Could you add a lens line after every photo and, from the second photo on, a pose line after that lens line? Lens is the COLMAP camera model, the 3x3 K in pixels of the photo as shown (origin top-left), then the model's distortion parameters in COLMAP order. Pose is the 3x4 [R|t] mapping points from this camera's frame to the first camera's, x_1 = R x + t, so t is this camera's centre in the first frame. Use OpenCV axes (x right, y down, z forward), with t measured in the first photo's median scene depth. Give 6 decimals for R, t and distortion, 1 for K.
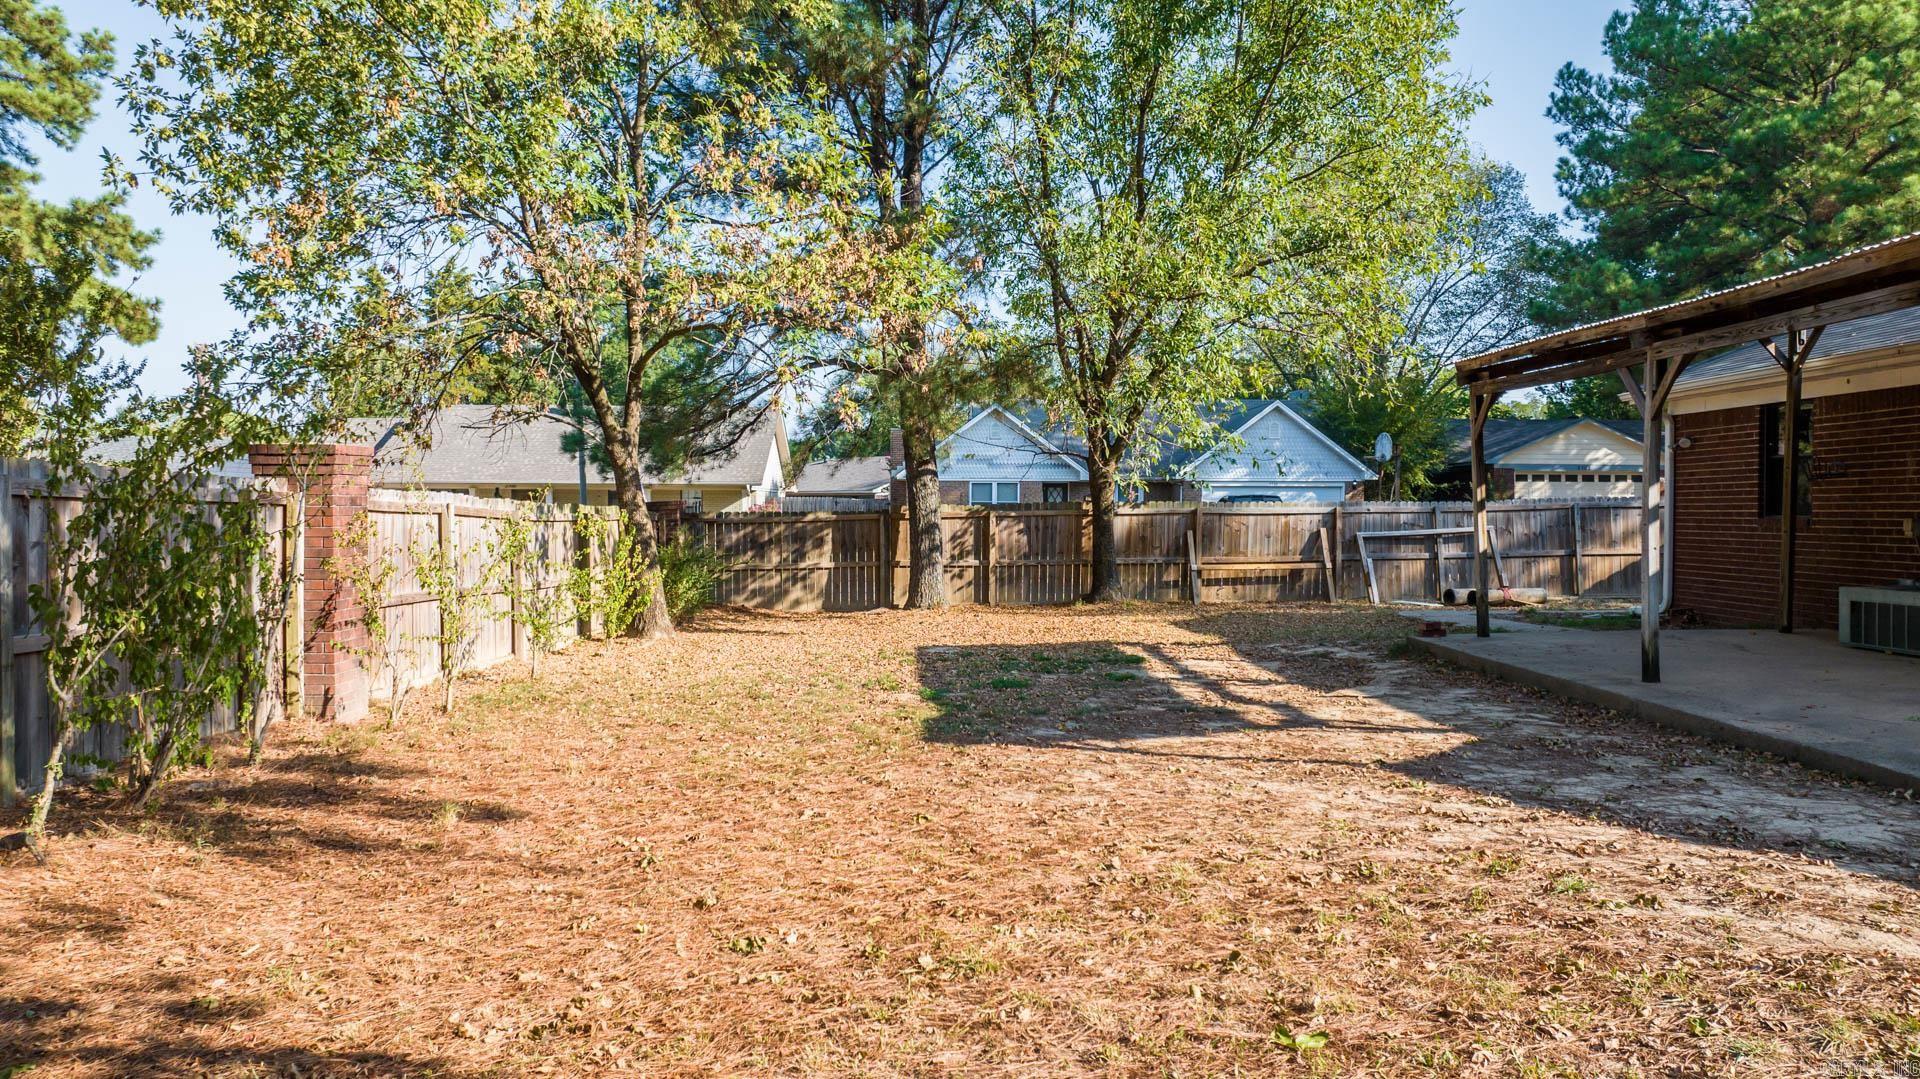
lens RADIAL K [[1351.4, 0, 950.3], [0, 1351.4, 541.9], [0, 0, 1]] dist [-0.028494, 0.042853]
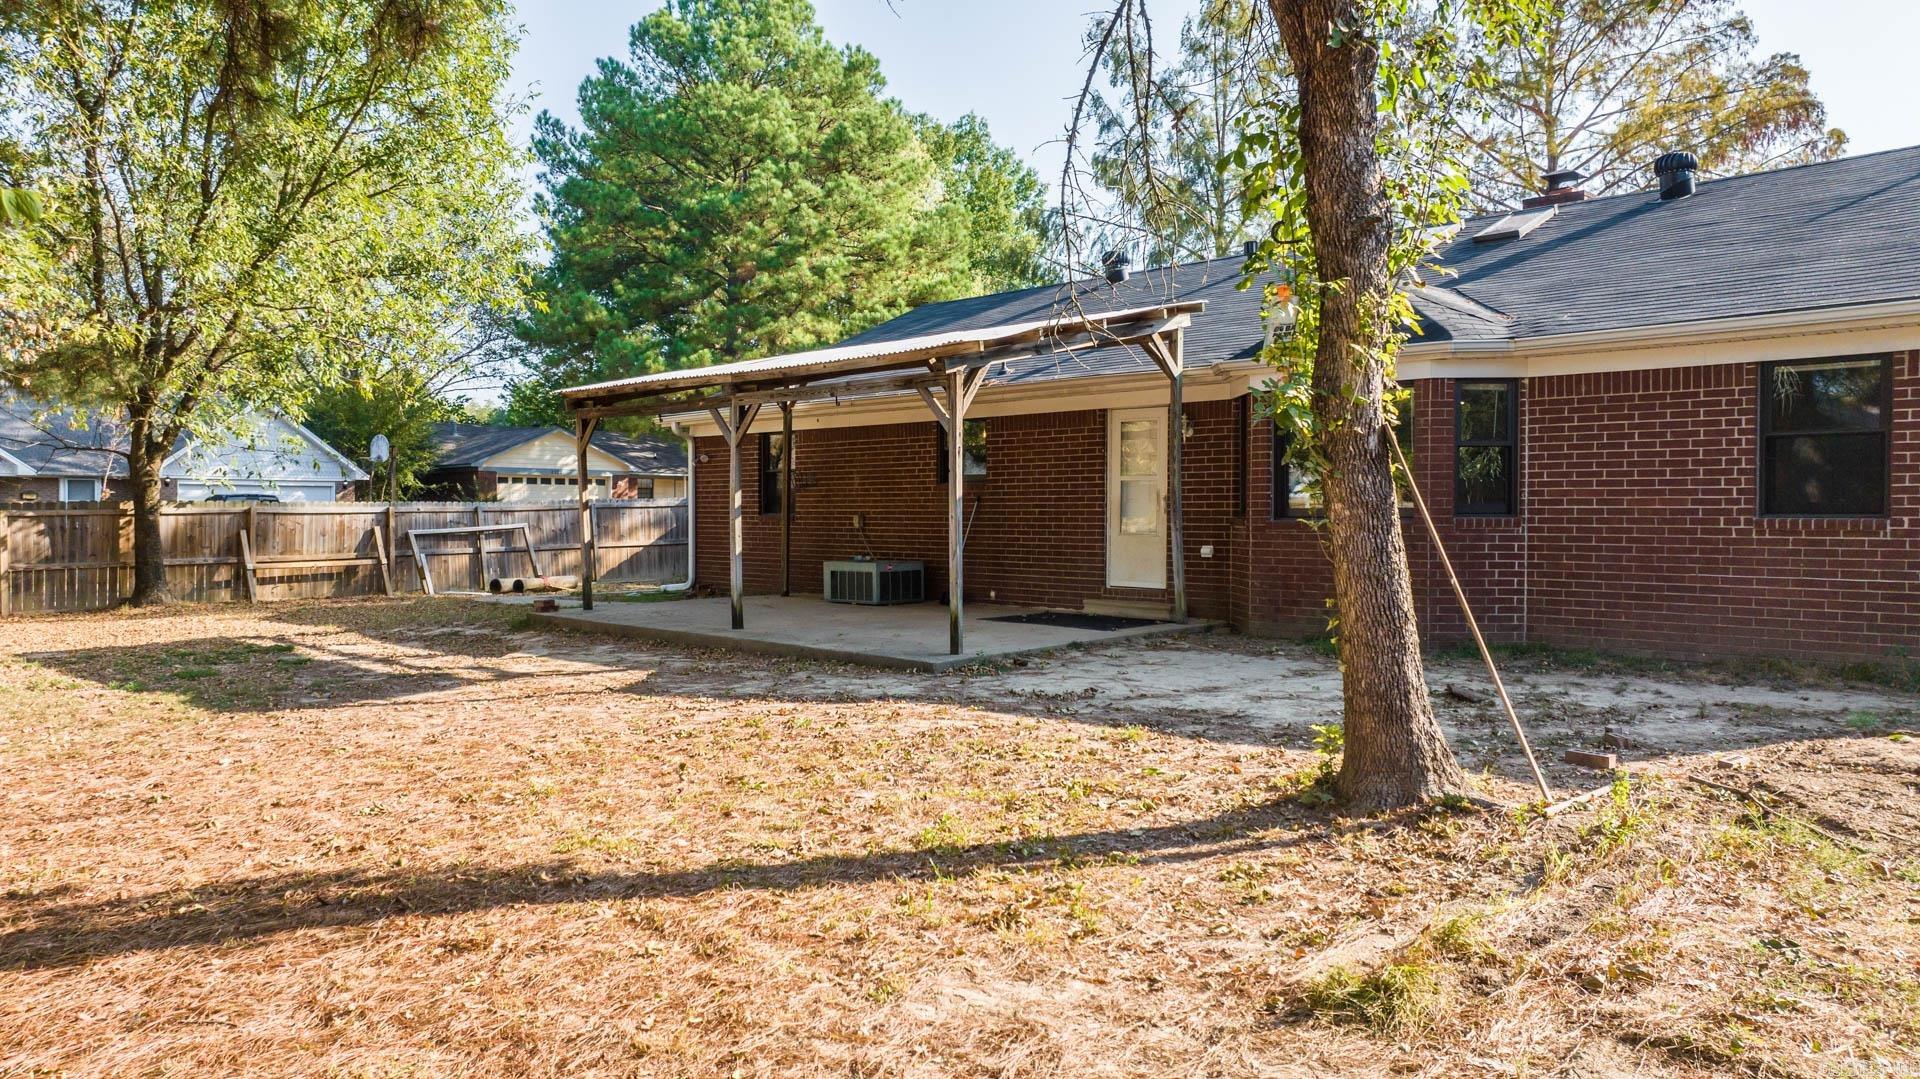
lens RADIAL K [[1351.4, 0, 956.9], [0, 1351.4, 535.9], [0, 0, 1]] dist [-0.028494, 0.042853]
pose [[0.726741, -0.012760, 0.686794, -0.118167], [0.015775, 0.999874, 0.001884, 0.002348], [-0.686731, 0.009465, 0.726850, -0.083335]]
